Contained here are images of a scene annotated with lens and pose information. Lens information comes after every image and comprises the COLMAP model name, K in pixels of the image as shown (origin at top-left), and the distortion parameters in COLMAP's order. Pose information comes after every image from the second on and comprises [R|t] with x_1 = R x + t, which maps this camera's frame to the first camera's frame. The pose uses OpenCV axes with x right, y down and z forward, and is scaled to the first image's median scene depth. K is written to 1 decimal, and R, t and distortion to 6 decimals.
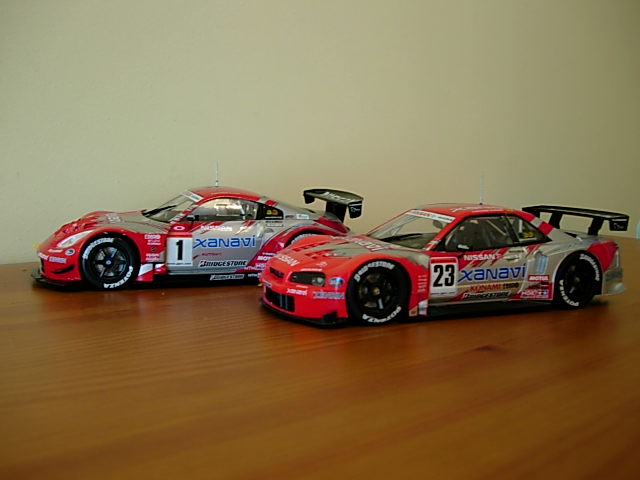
lens RADIAL K [[715.7, 0, 319.6], [0, 715.7, 240.5], [0, 0, 1]] dist [-0.163252, 0.000000]
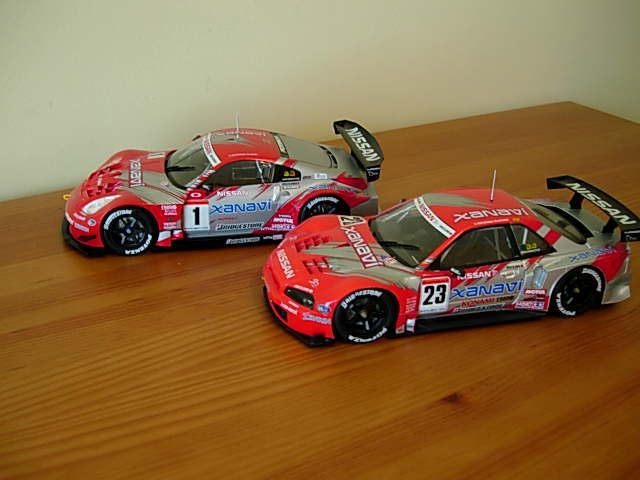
lens RADIAL K [[715.7, 0, 319.1], [0, 715.7, 241.6], [0, 0, 1]] dist [-0.163252, 0.000000]
pose [[0.991803, 0.062405, -0.111499, 0.110348], [-0.024388, 0.949034, 0.314227, -0.315721], [0.125426, -0.308932, 0.942777, 0.035027]]
